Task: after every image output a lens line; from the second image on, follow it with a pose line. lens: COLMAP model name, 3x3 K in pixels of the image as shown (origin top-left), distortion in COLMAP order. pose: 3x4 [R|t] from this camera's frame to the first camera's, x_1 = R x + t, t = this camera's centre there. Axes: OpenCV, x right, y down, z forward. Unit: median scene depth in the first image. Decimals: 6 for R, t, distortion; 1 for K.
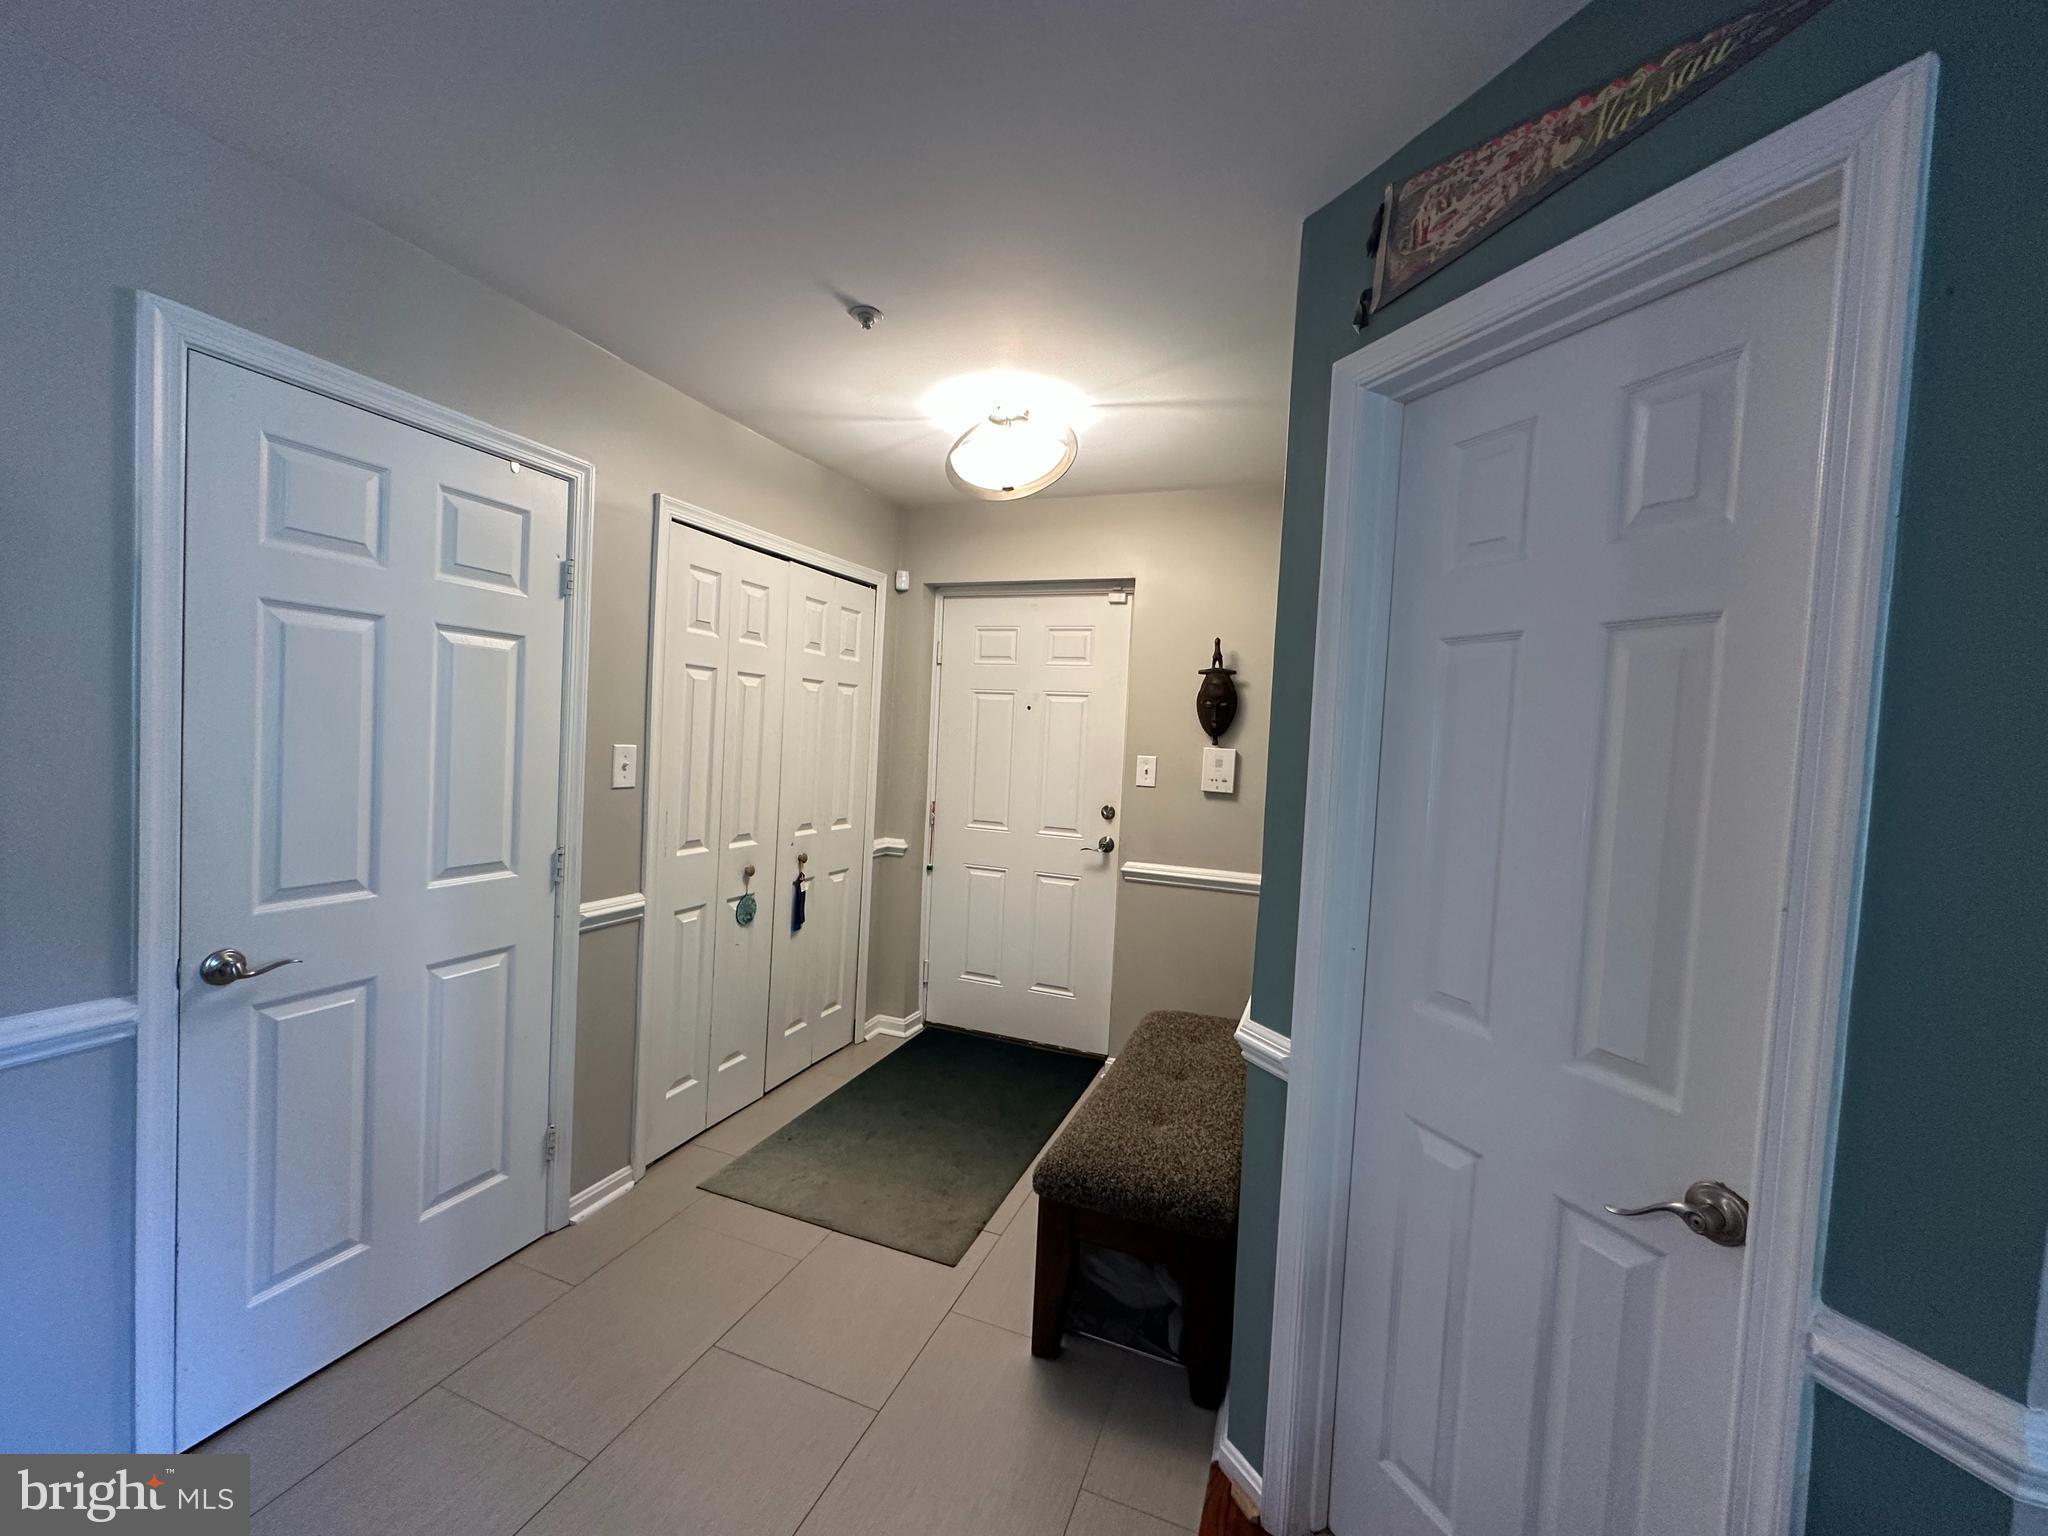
lens RADIAL K [[828.3, 0, 1030.9], [0, 828.3, 772.5], [0, 0, 1]] dist [0.002133, 0.000213]
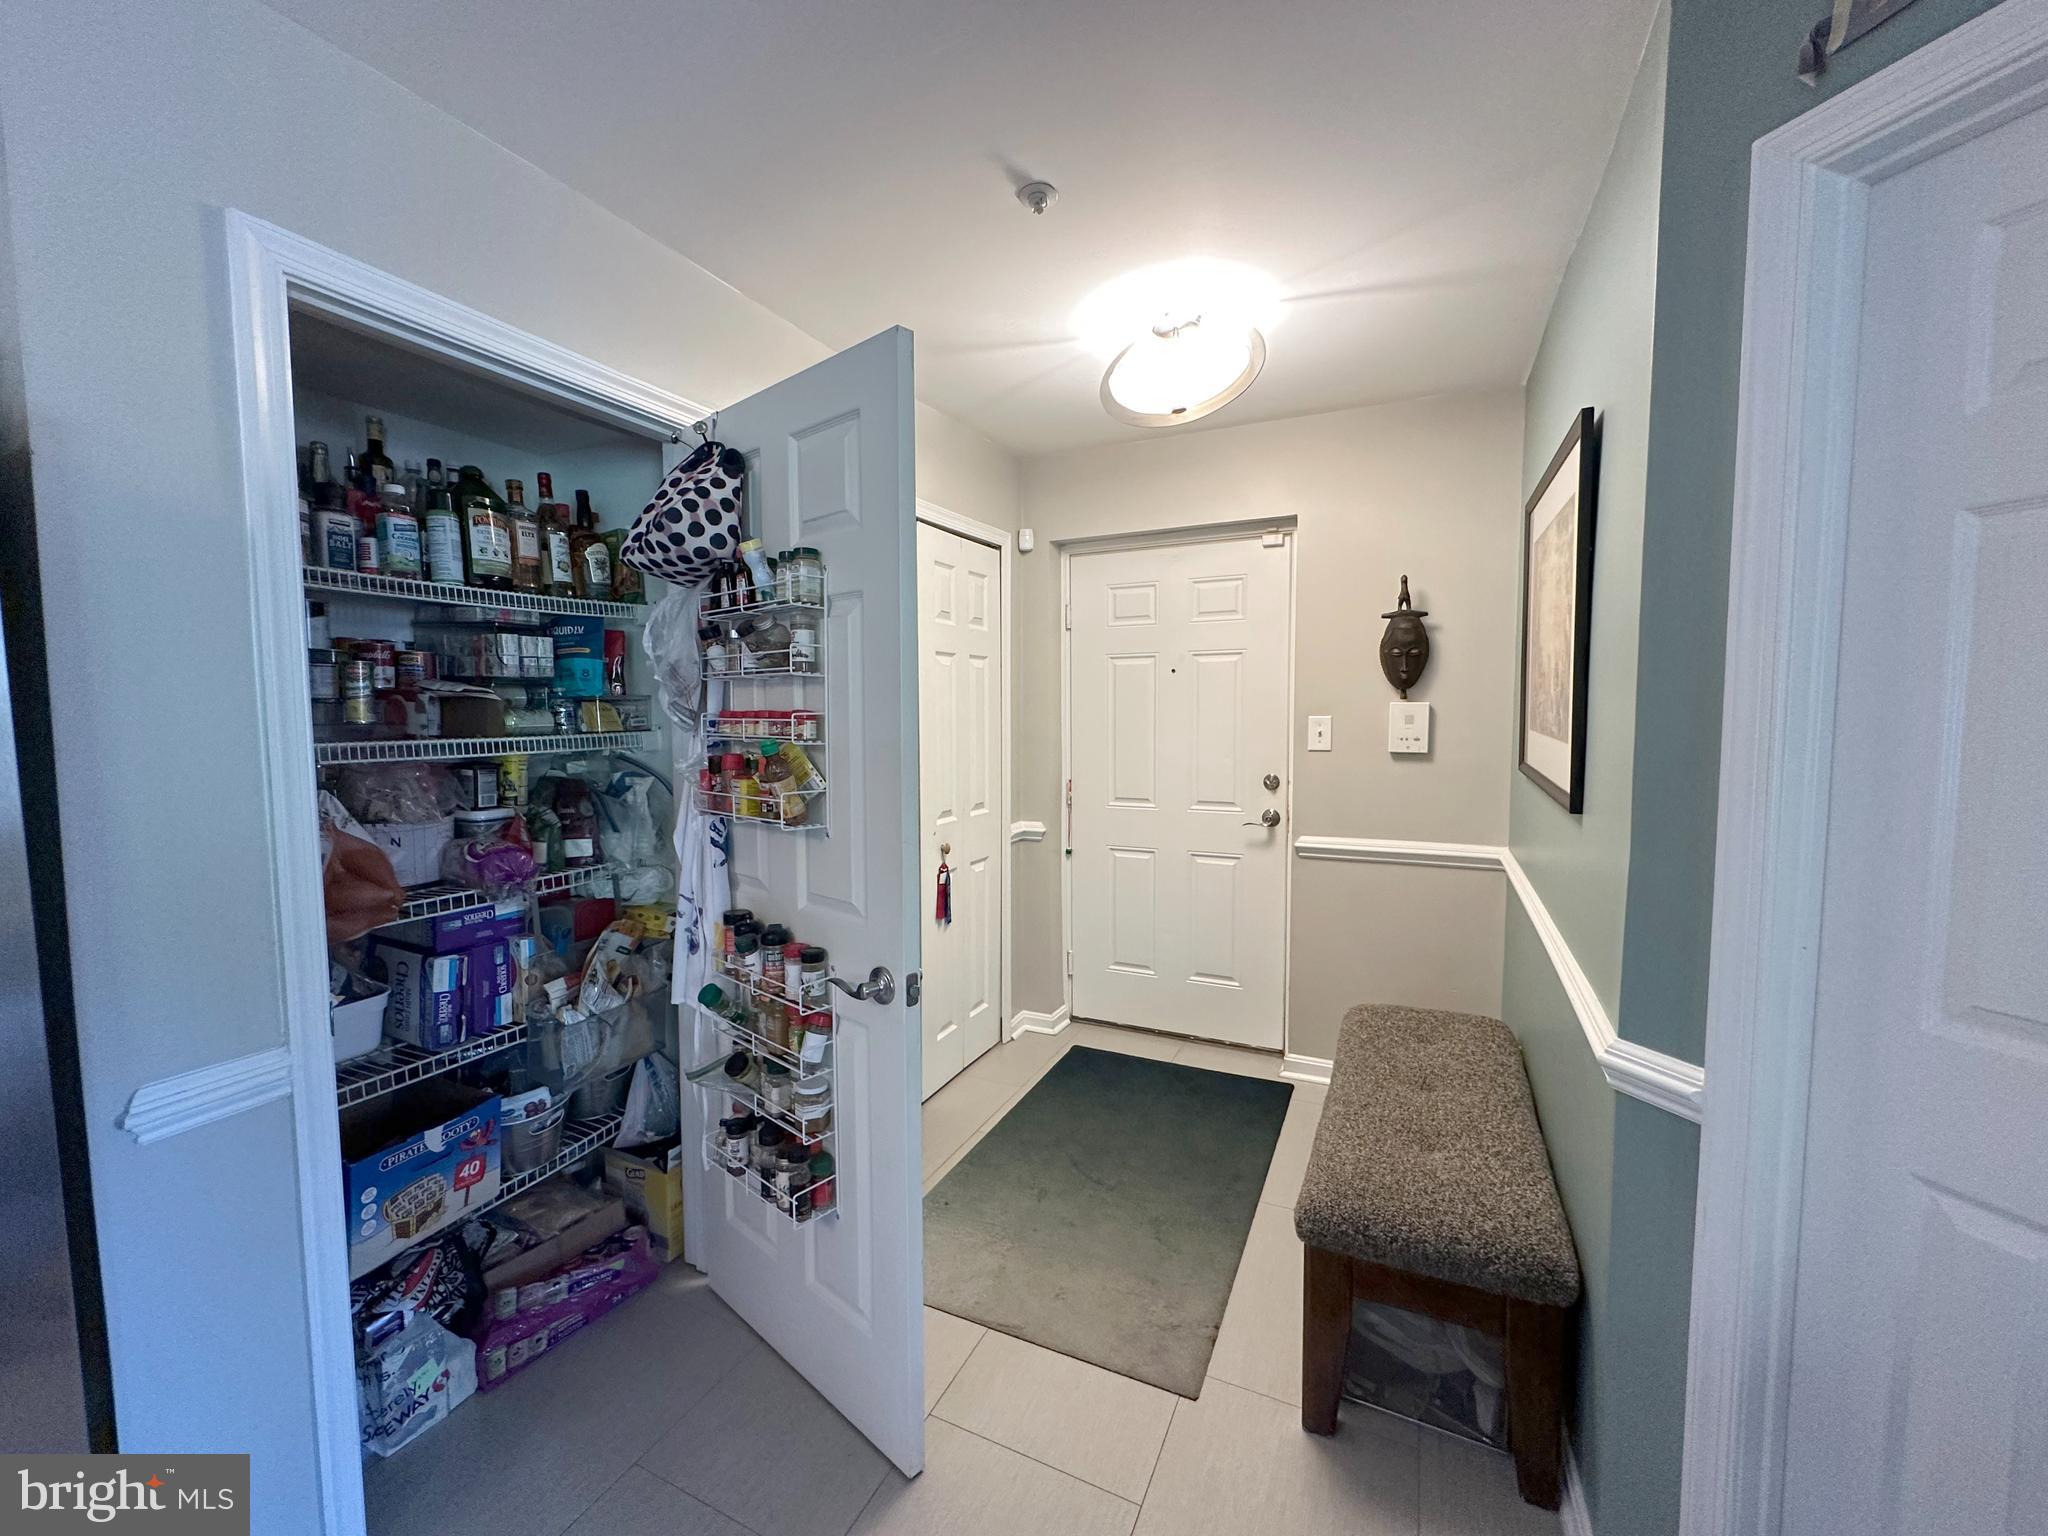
lens RADIAL K [[828.3, 0, 1030.9], [0, 828.3, 772.5], [0, 0, 1]] dist [0.002133, 0.000213]
pose [[0.995504, -0.050133, -0.080371, -0.102910], [0.052422, 0.998270, 0.026629, 0.000442], [0.078896, -0.030723, 0.996409, 0.095679]]
